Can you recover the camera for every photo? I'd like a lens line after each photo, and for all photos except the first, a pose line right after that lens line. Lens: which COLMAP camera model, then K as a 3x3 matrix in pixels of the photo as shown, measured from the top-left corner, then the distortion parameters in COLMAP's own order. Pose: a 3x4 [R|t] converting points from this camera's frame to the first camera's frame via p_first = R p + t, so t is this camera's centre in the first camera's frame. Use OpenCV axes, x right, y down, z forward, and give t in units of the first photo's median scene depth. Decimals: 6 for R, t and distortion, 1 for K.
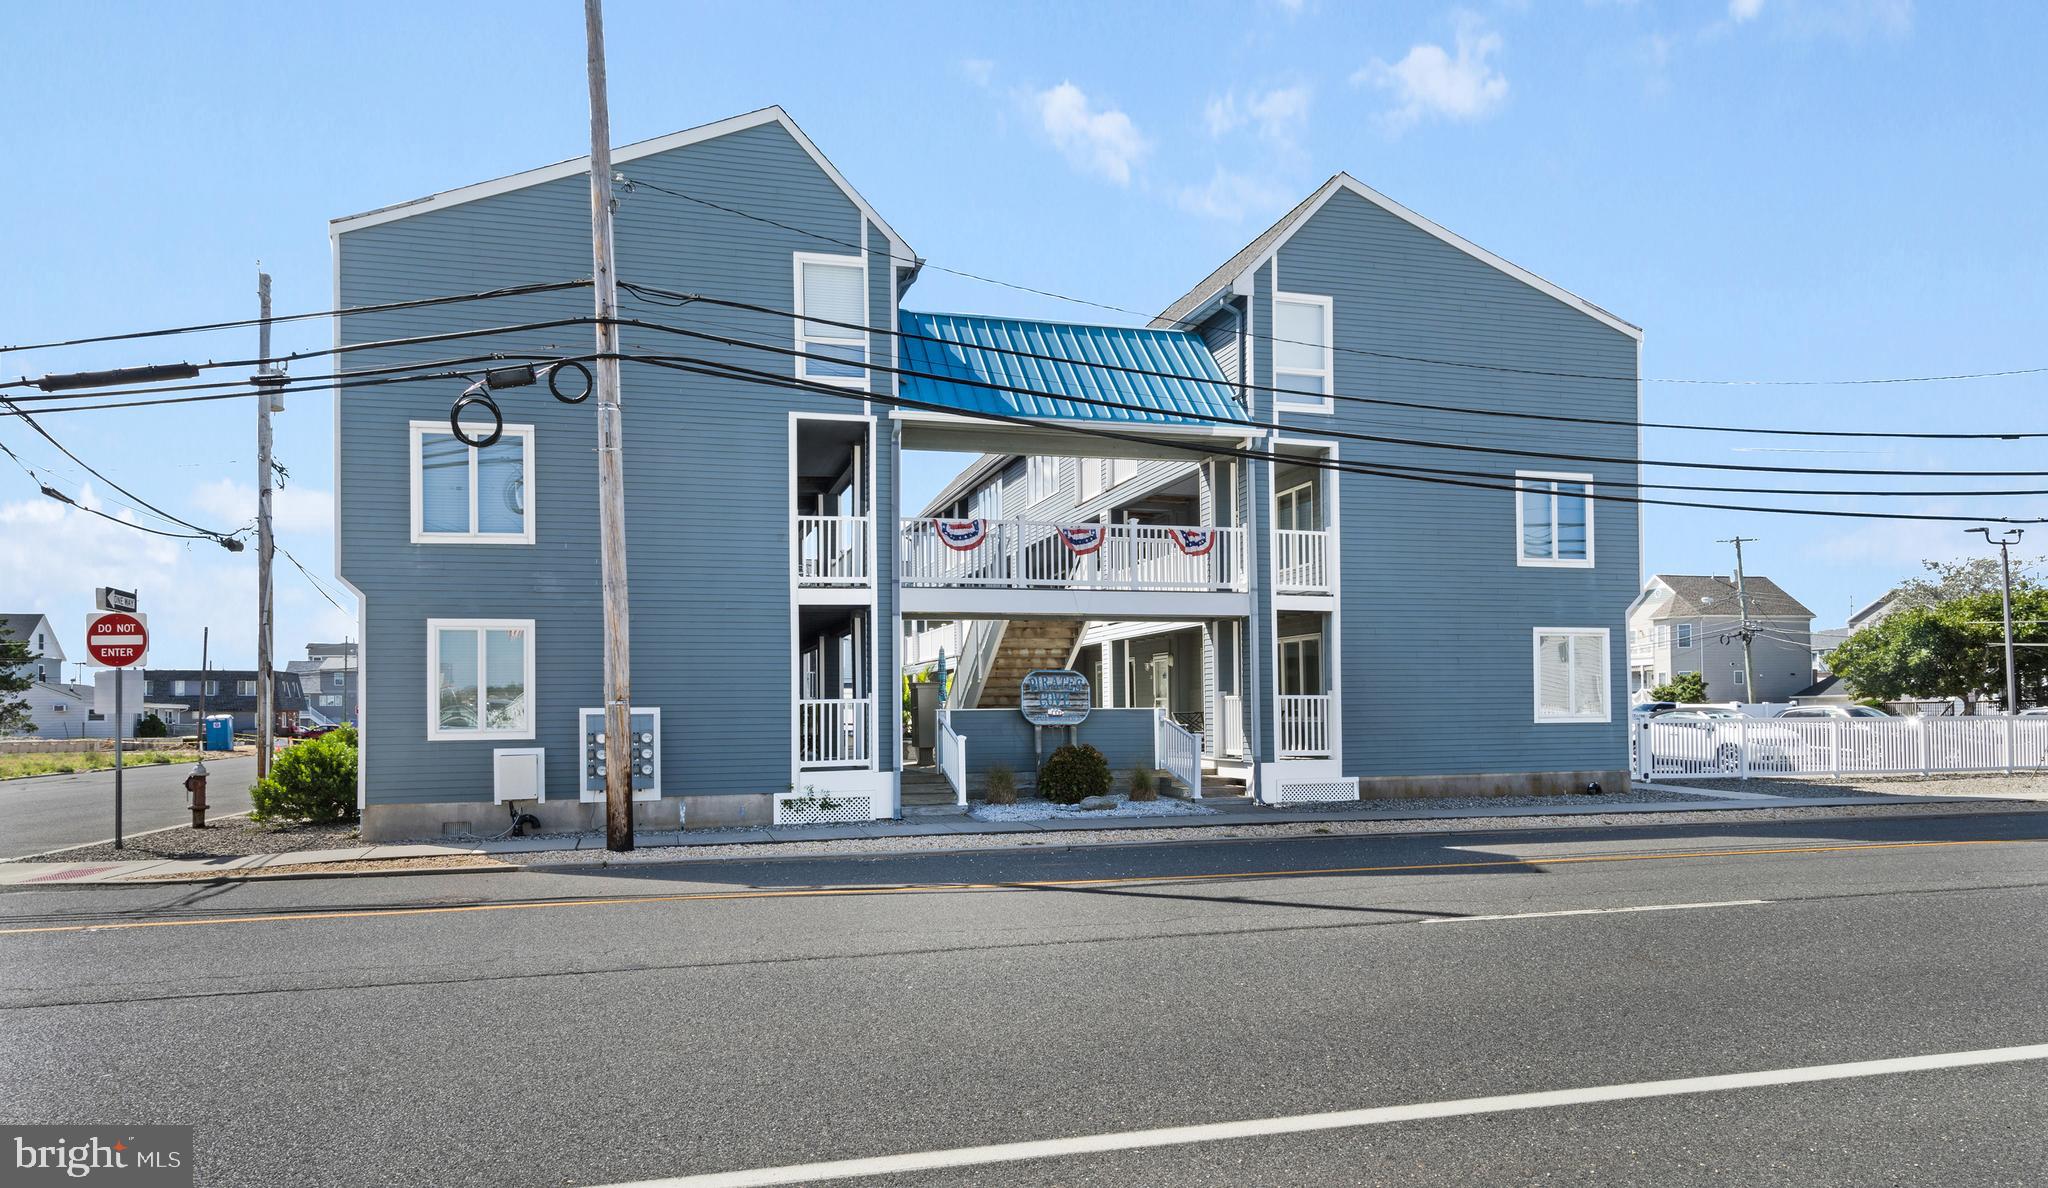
lens RADIAL K [[1267.1, 0, 1023.9], [0, 1267.1, 580.9], [0, 0, 1]] dist [-0.003760, 0.001018]
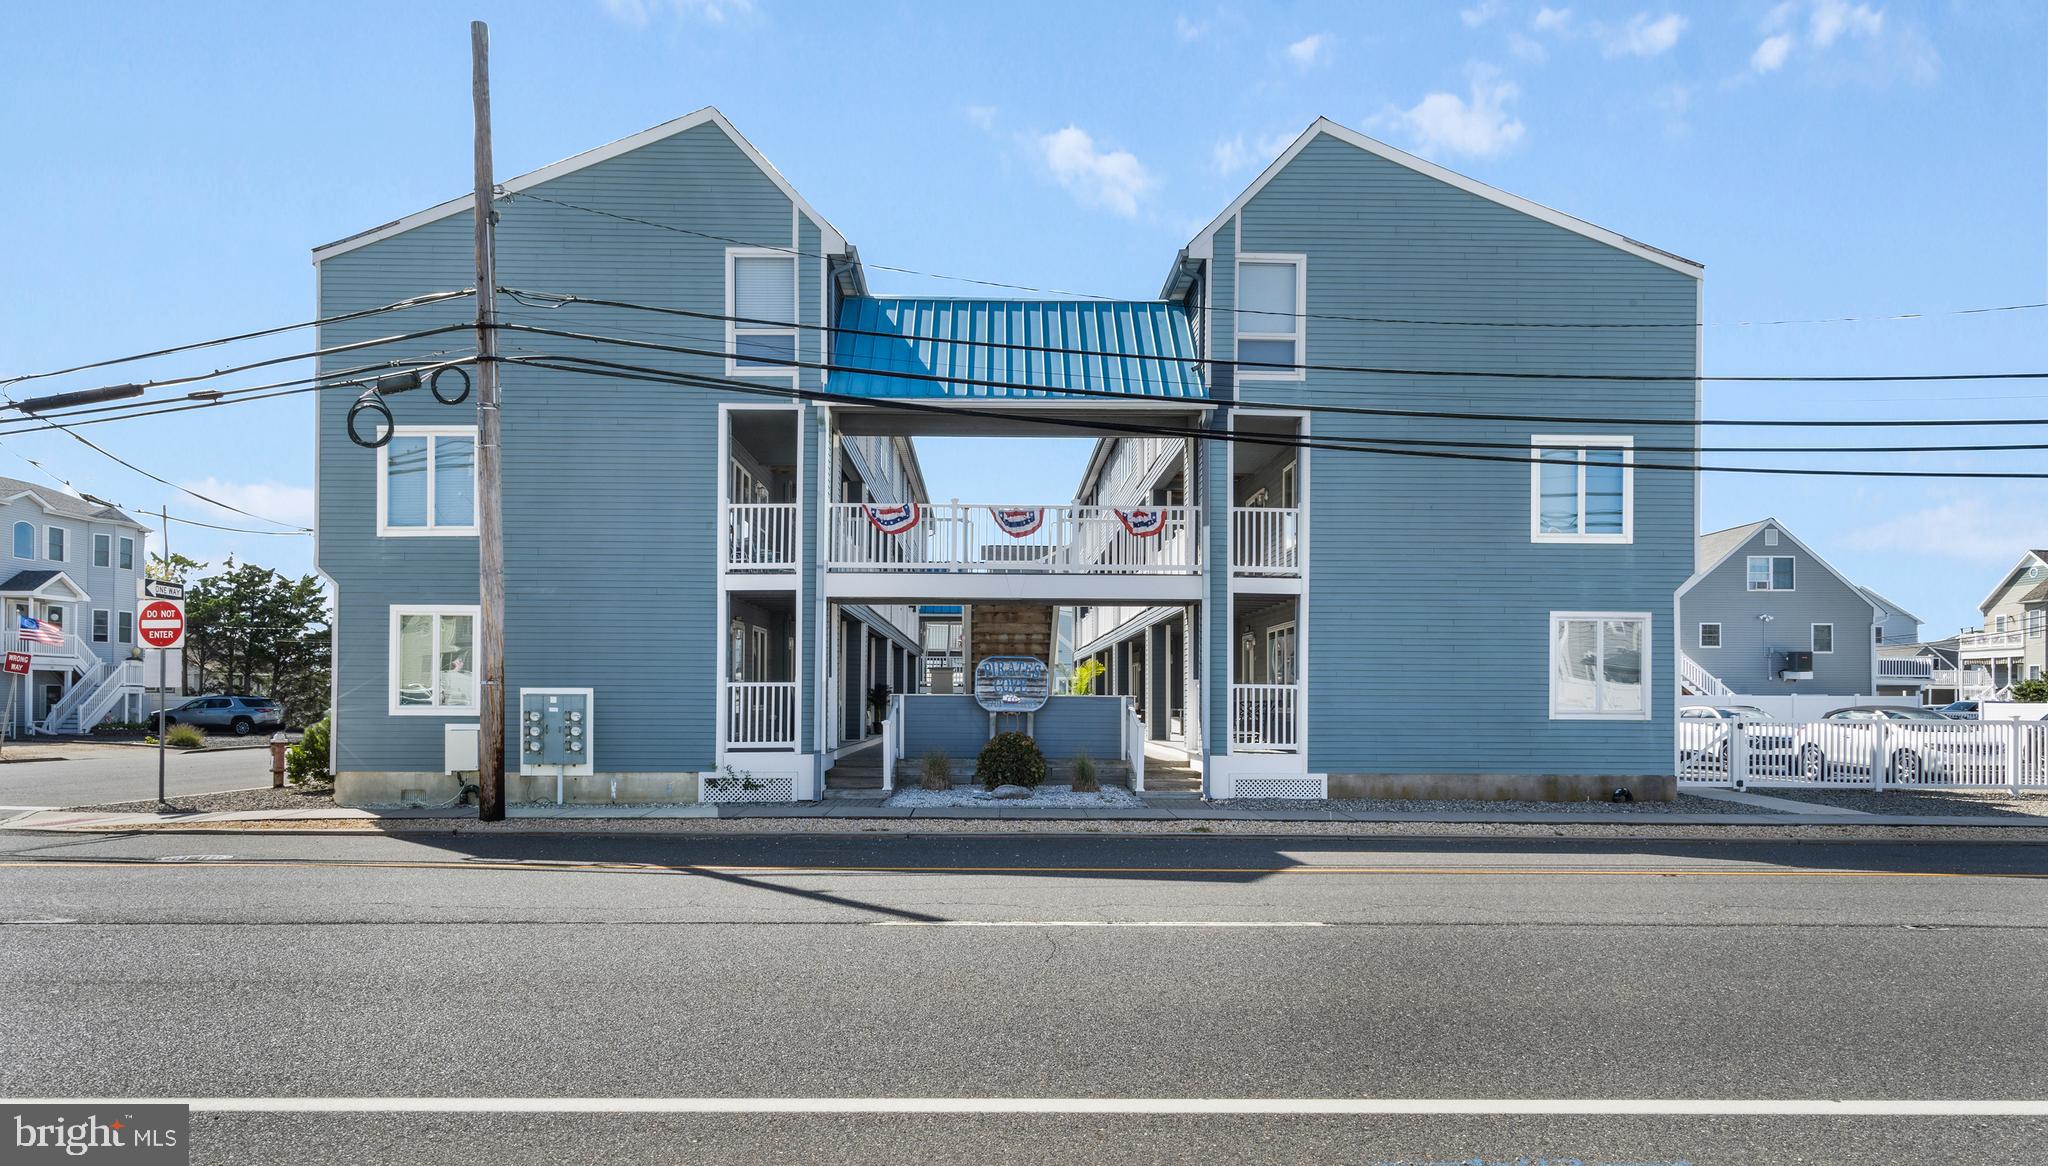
lens RADIAL K [[1275.3, 0, 1028.9], [0, 1275.3, 582.2], [0, 0, 1]] dist [-0.001822, 0.000675]
pose [[0.970322, -0.006505, -0.241730, 0.299828], [0.009498, 0.999892, 0.011221, 0.002649], [0.241631, -0.013184, 0.970279, 0.050362]]
